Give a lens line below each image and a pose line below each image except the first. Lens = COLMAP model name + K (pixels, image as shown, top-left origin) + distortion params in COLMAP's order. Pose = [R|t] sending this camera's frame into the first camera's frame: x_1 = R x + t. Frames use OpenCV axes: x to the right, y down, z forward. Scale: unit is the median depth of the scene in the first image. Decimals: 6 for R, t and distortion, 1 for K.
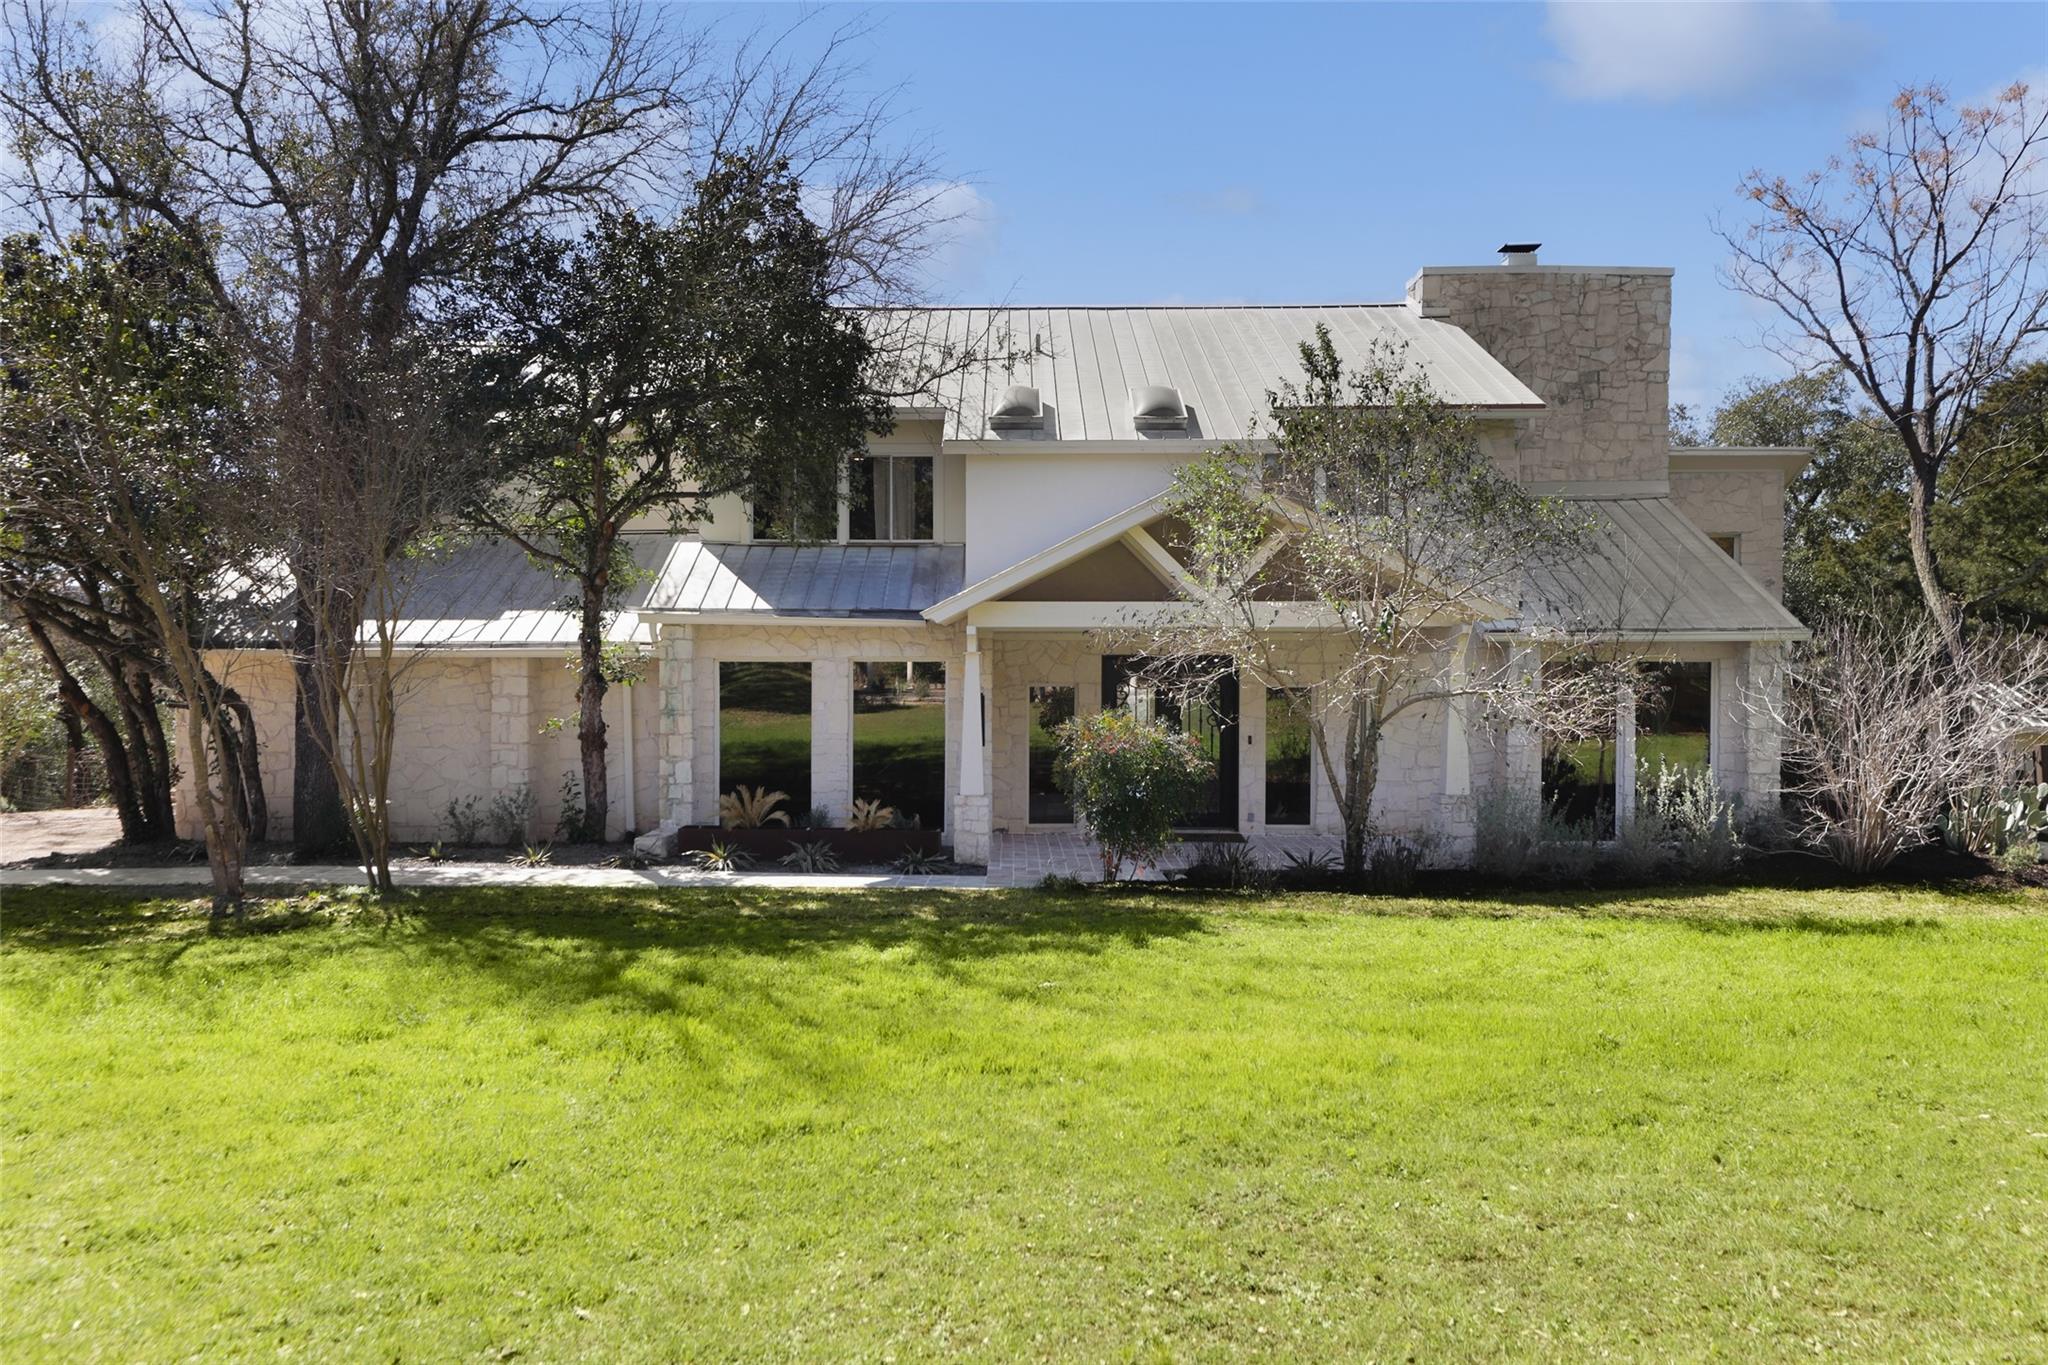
lens RADIAL K [[1496.7, 0, 1020.5], [0, 1496.7, 687.6], [0, 0, 1]] dist [0.056700, 0.001286]
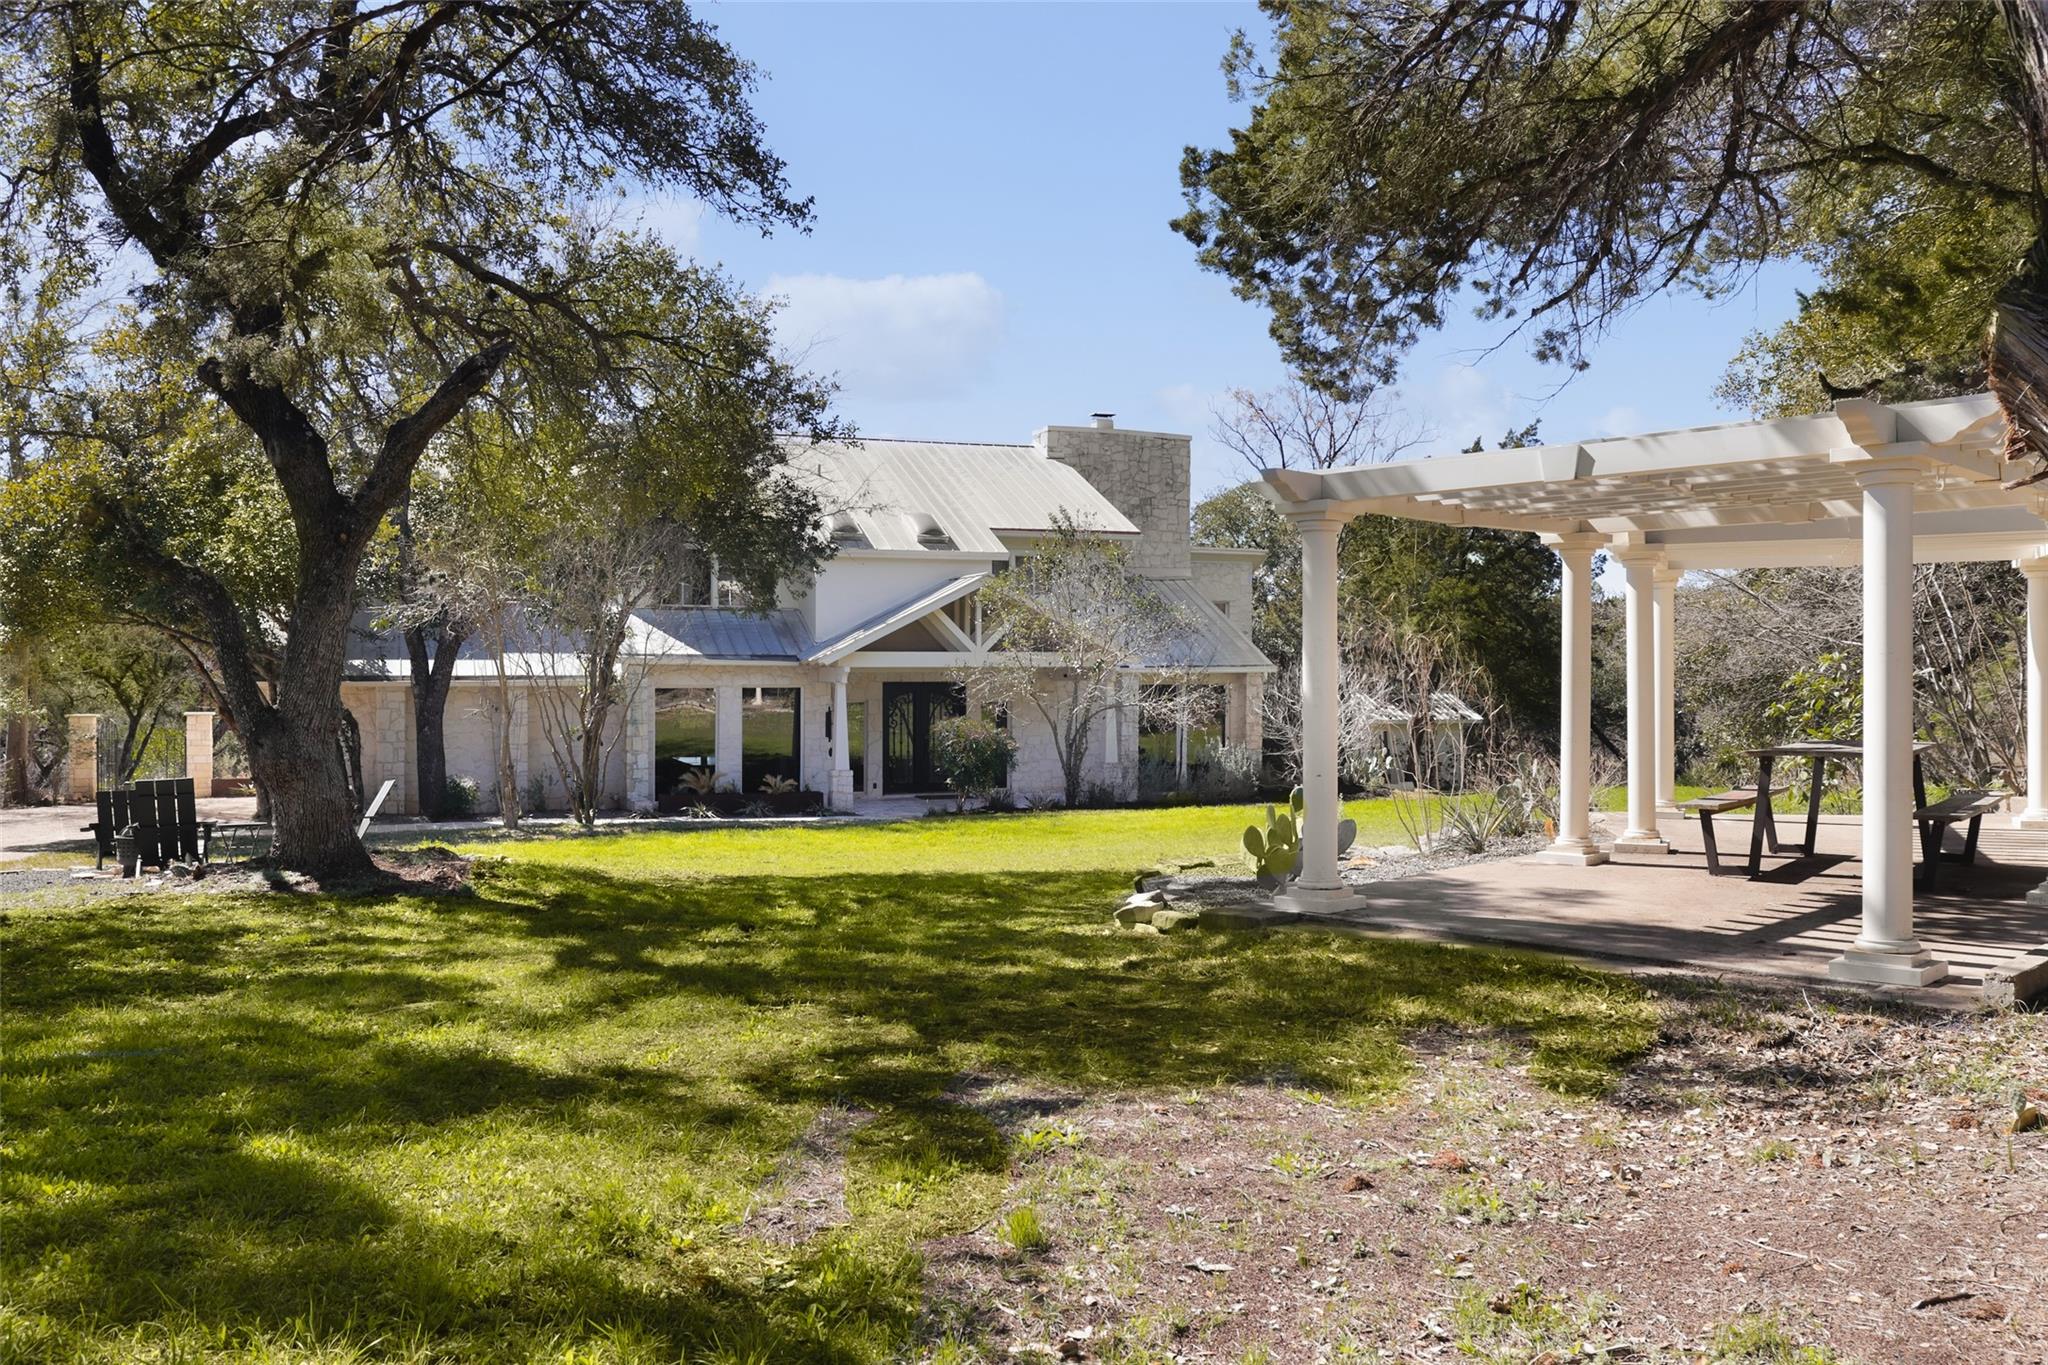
lens RADIAL K [[1653.8, 0, 1025.0], [0, 1653.8, 680.6], [0, 0, 1]] dist [-0.005799, -0.000664]
pose [[0.931689, -0.004018, 0.363234, -0.456903], [0.006076, 0.999971, -0.004526, -0.015006], [-0.363206, 0.006424, 0.931687, -0.692949]]
